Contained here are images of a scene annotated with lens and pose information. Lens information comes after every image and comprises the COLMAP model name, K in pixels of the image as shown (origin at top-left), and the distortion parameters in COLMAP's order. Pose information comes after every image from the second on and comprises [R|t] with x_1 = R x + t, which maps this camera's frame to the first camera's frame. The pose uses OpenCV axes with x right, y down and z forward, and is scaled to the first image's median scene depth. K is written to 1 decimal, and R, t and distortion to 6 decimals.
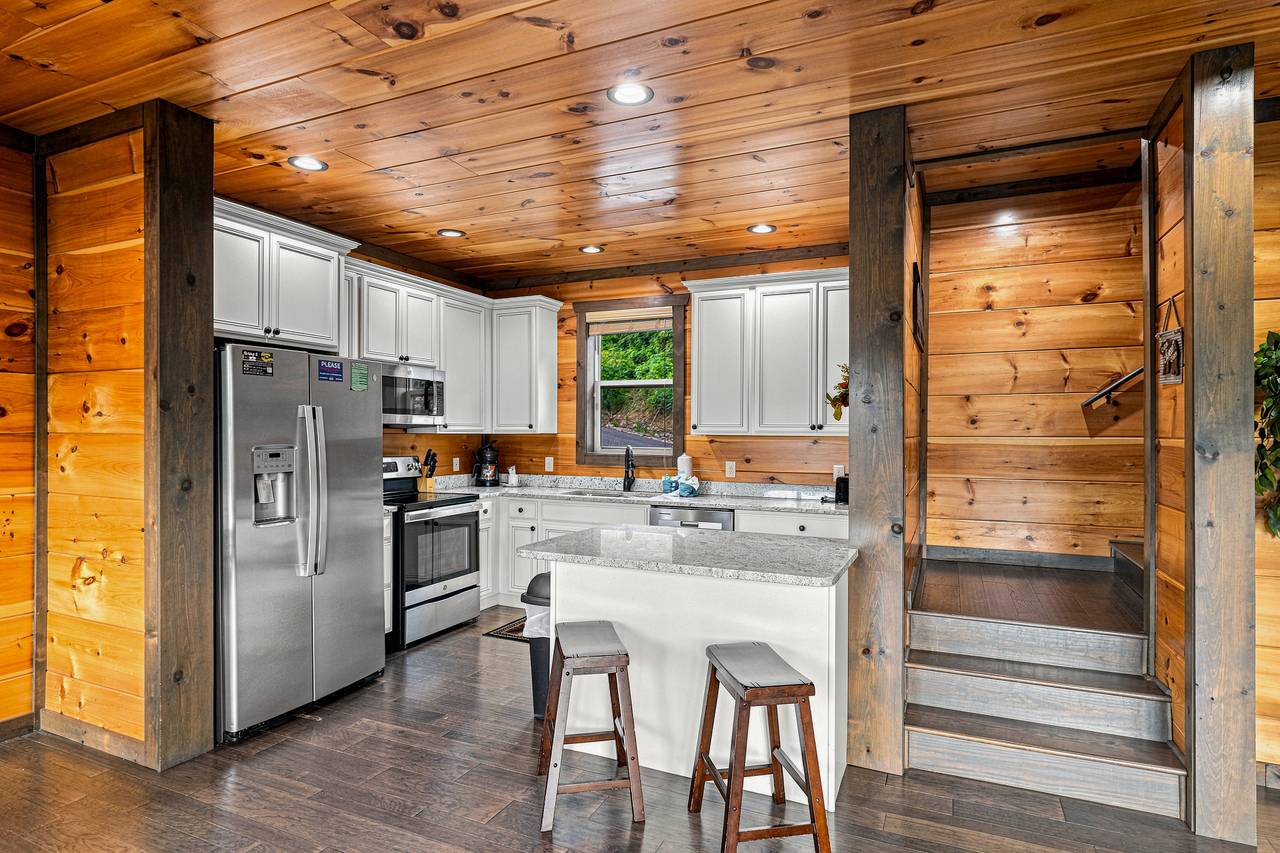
lens RADIAL K [[668.8, 0, 639.9], [0, 668.8, 432.8], [0, 0, 1]] dist [-0.000517, 0.000258]
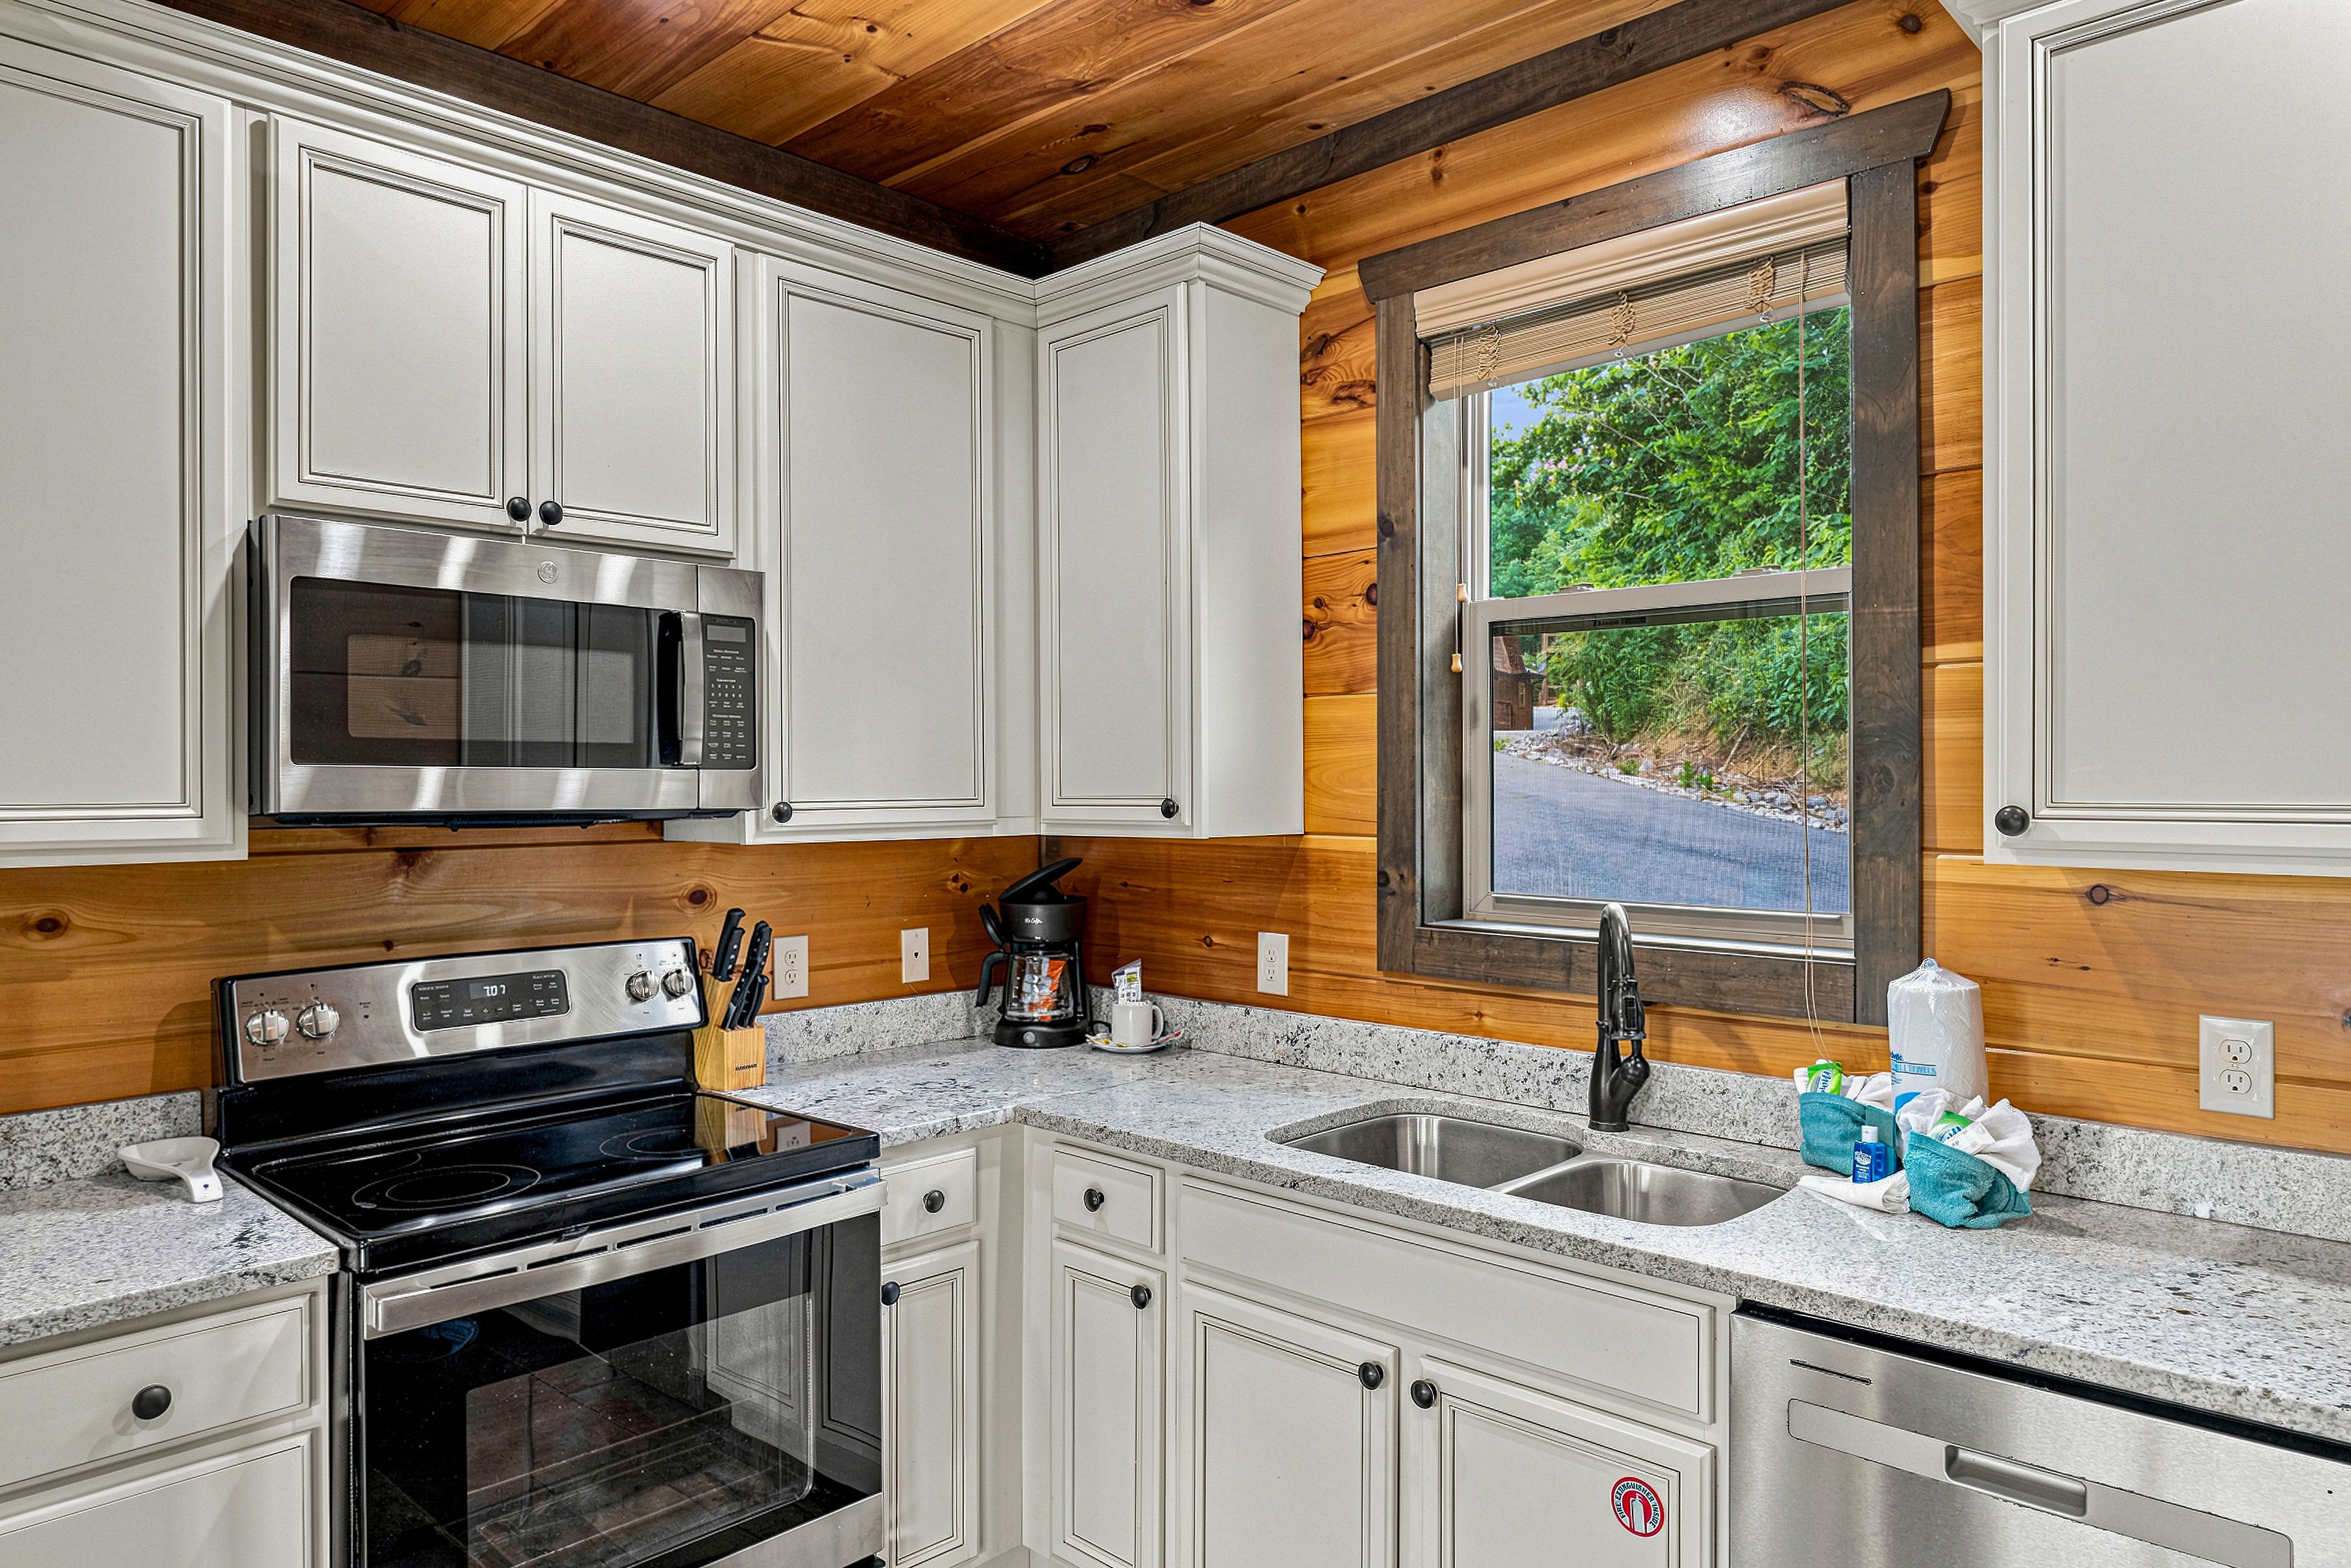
lens RADIAL K [[1466.5, 0, 1184.9], [0, 1466.5, 782.5], [0, 0, 1]] dist [-0.003689, -0.001148]
pose [[0.944279, -0.007590, -0.329058, 0.006414], [0.006893, 0.999971, -0.003285, -0.016303], [0.329074, 0.000834, 0.944304, 0.523007]]
